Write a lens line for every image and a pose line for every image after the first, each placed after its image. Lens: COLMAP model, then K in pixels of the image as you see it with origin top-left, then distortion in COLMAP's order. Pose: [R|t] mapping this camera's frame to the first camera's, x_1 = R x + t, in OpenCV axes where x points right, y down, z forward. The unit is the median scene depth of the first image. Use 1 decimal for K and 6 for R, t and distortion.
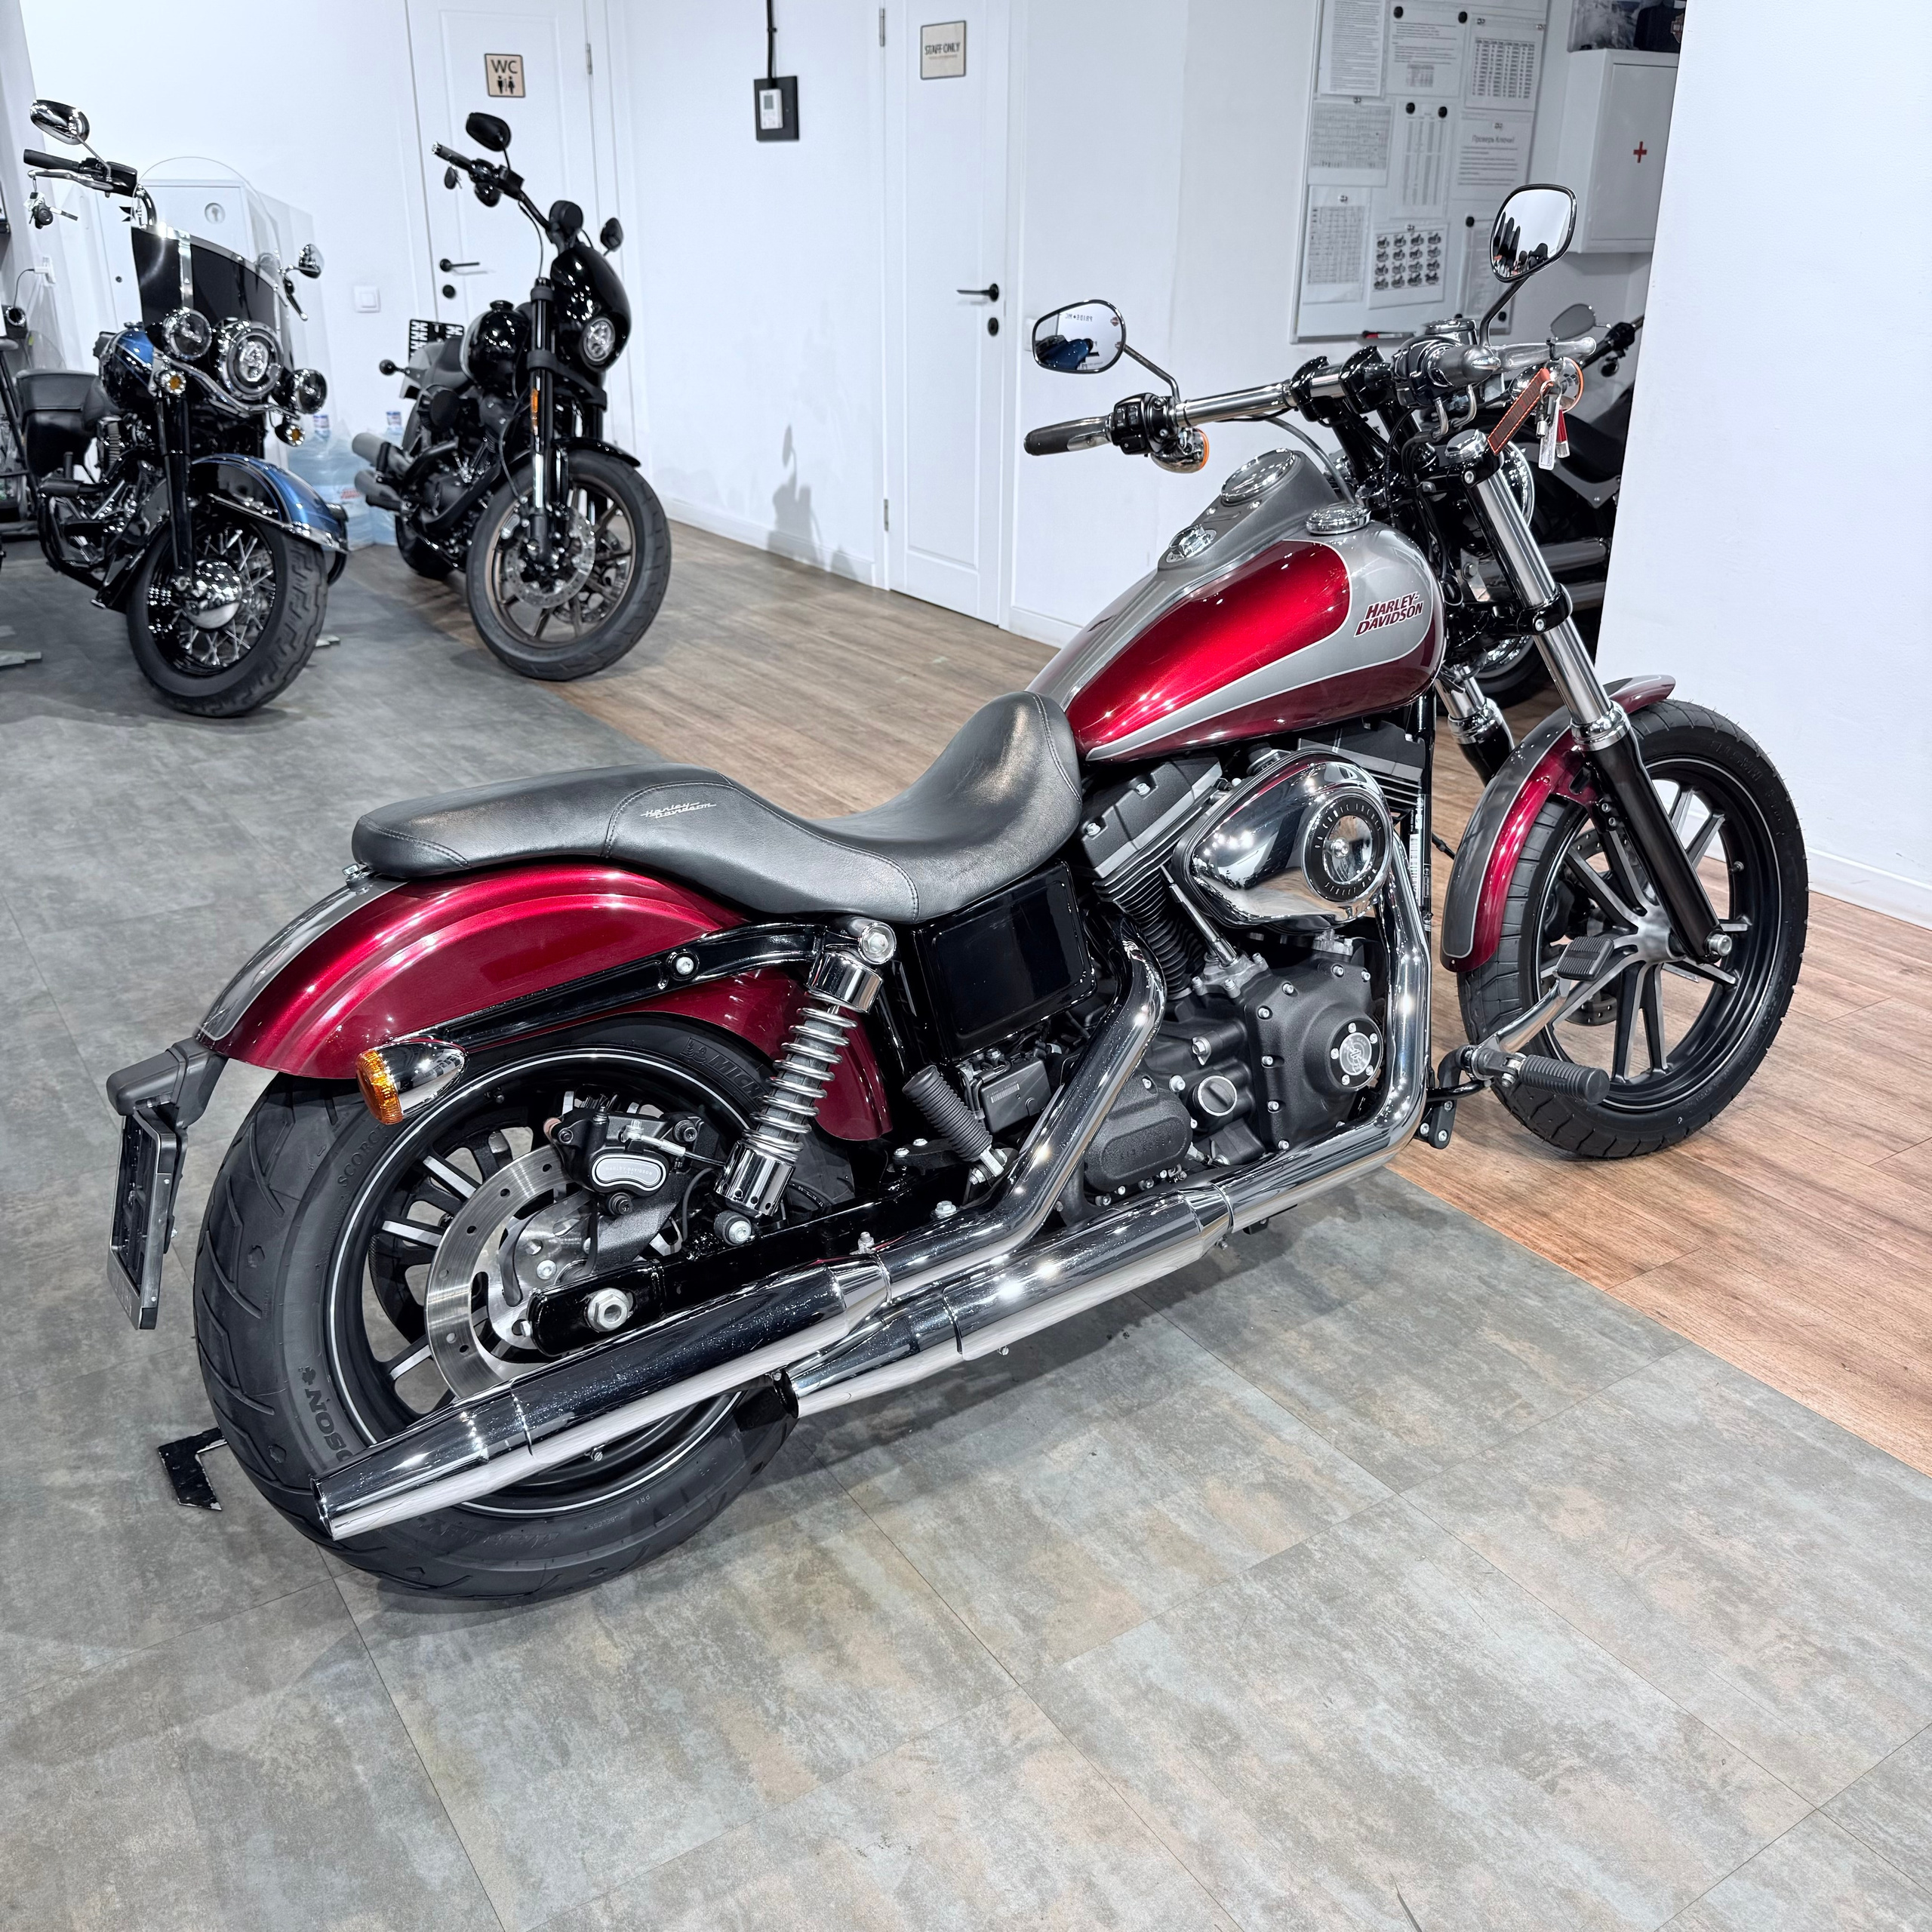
lens RADIAL K [[1787.4, 0, 969.8], [0, 1787.4, 975.0], [0, 0, 1]] dist [0.137058, -0.284404]
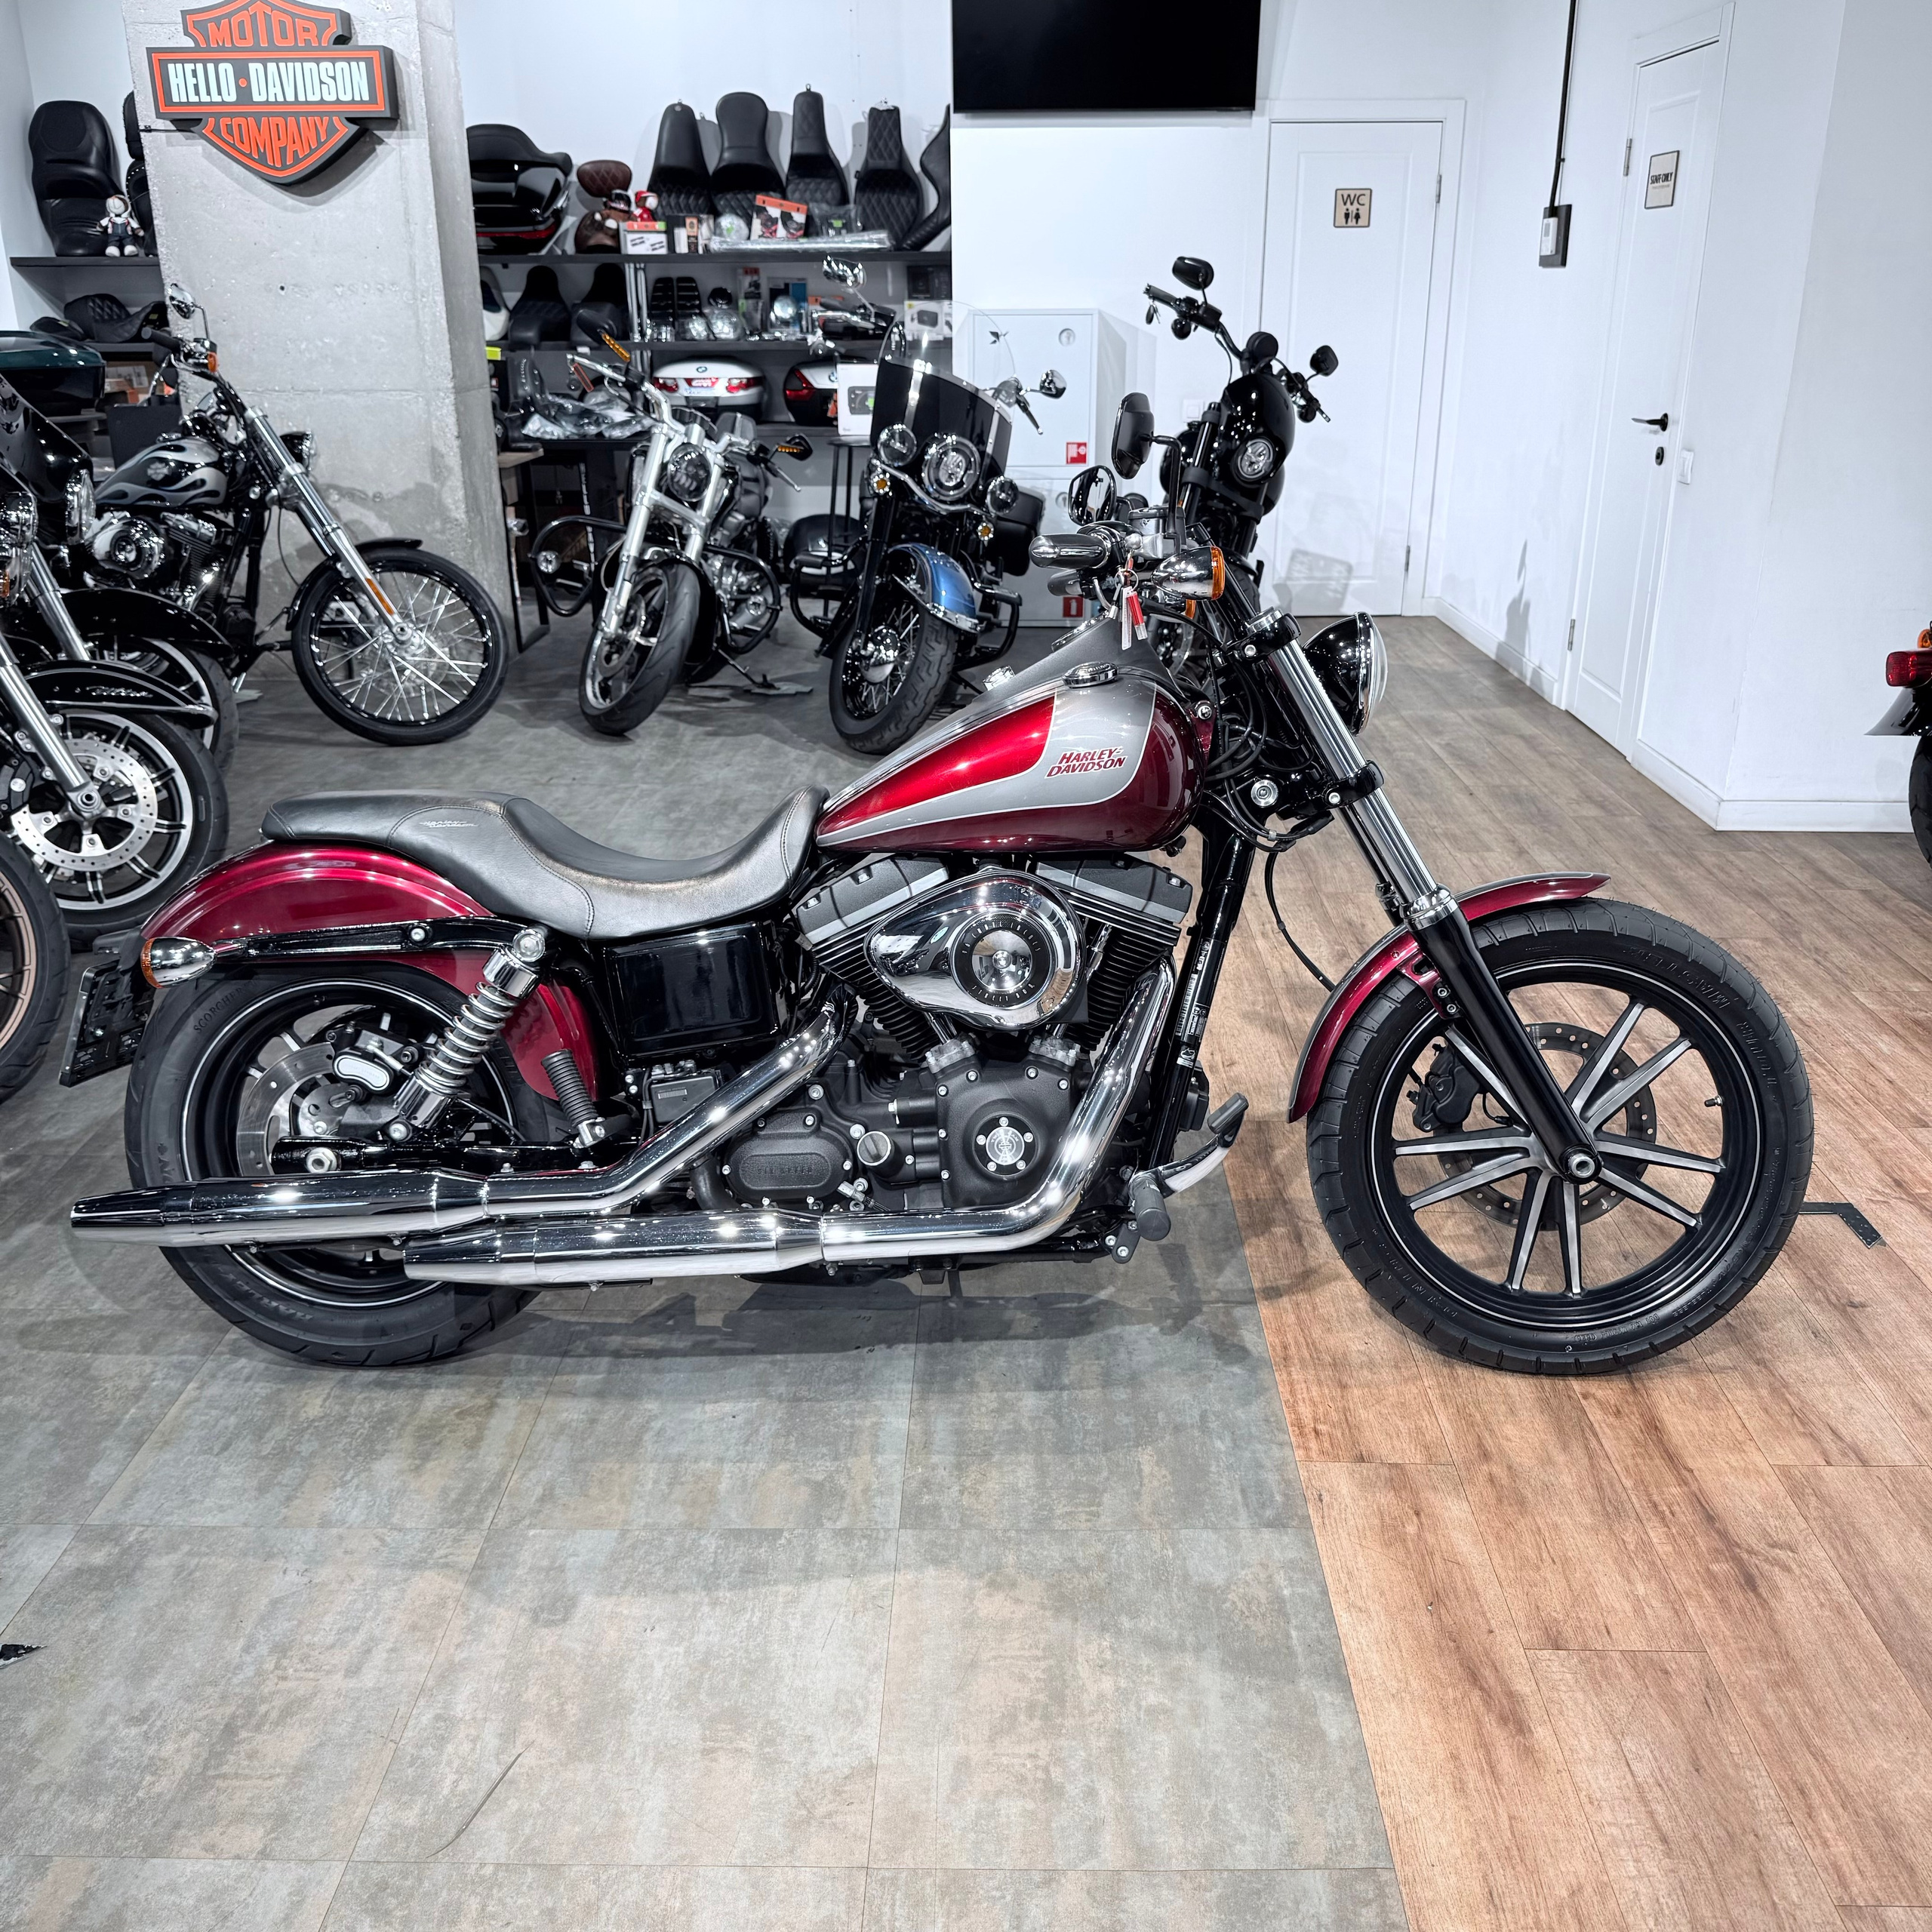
lens RADIAL K [[1787.4, 0, 969.8], [0, 1787.4, 975.0], [0, 0, 1]] dist [0.137058, -0.284404]
pose [[0.820296, 0.190853, -0.539157, 0.649931], [-0.213629, 0.976695, 0.020711, -0.065305], [0.530545, 0.098191, 0.841951, 0.037771]]
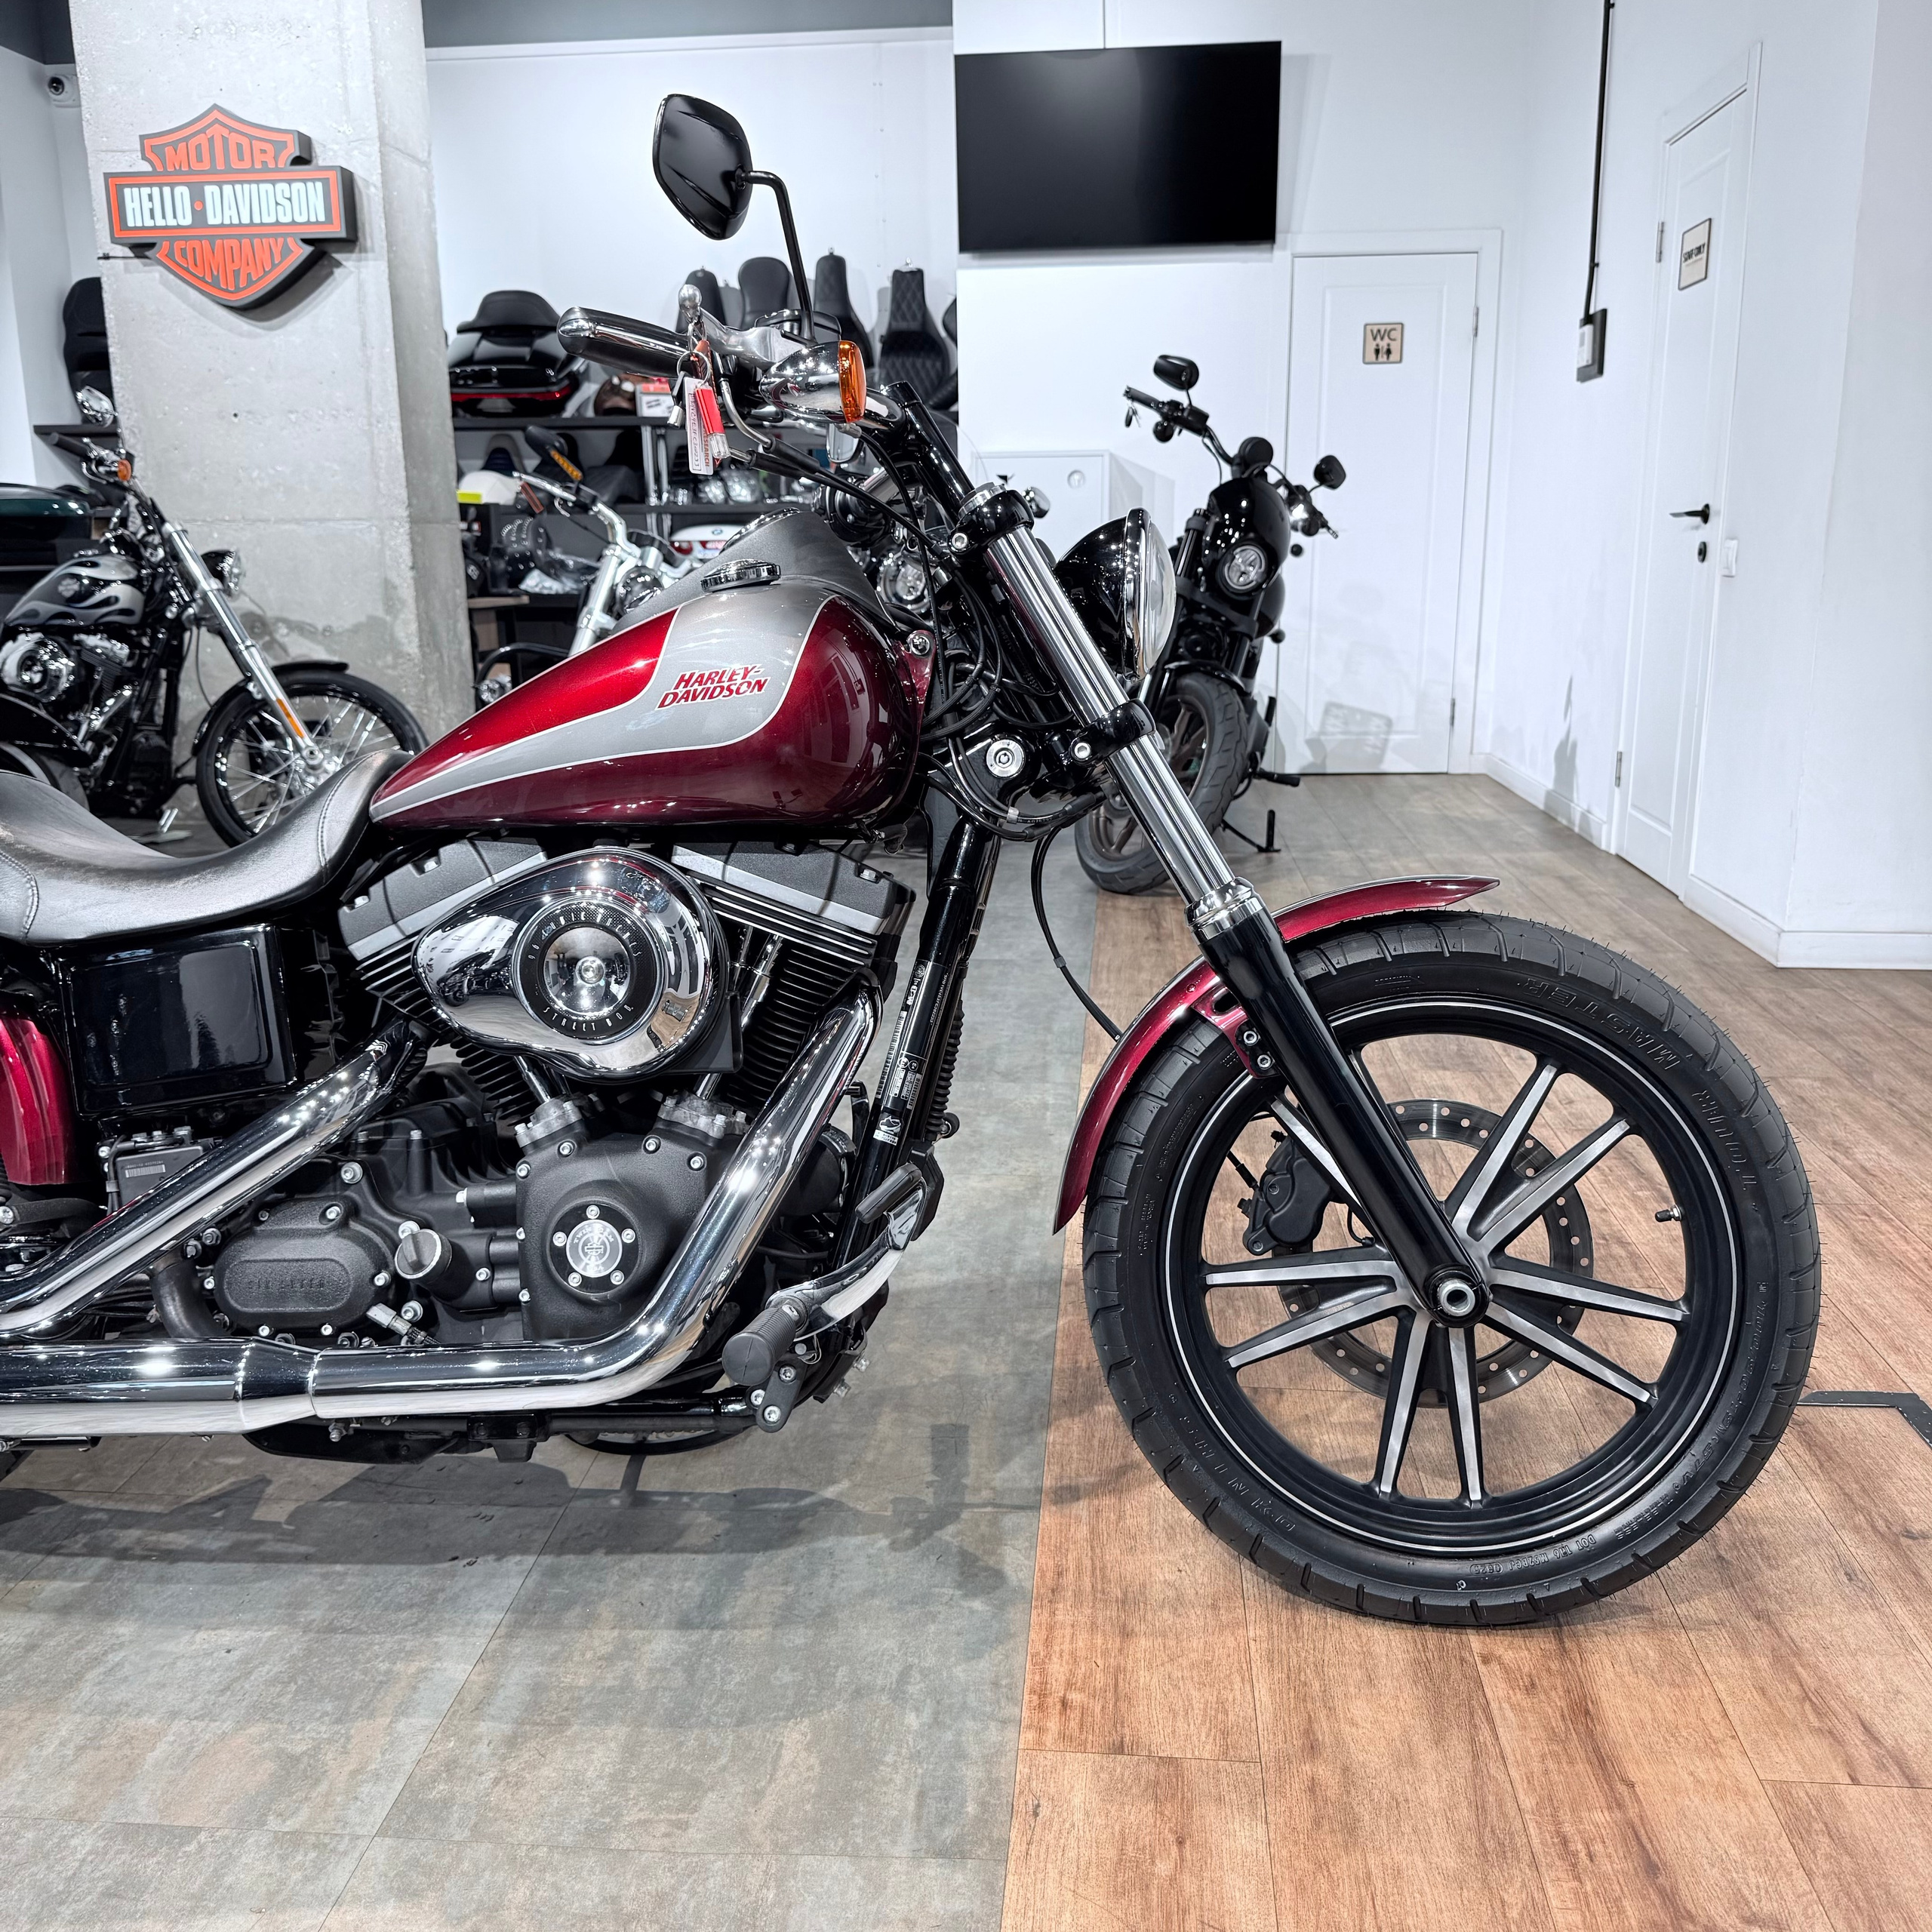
lens RADIAL K [[1790.1, 0, 970.3], [0, 1790.1, 966.6], [0, 0, 1]] dist [0.181809, -0.448845]
pose [[0.781316, 0.127072, -0.611063, 0.660890], [-0.229387, 0.968997, -0.091793, -0.031383], [0.580454, 0.211889, 0.786242, 0.394430]]
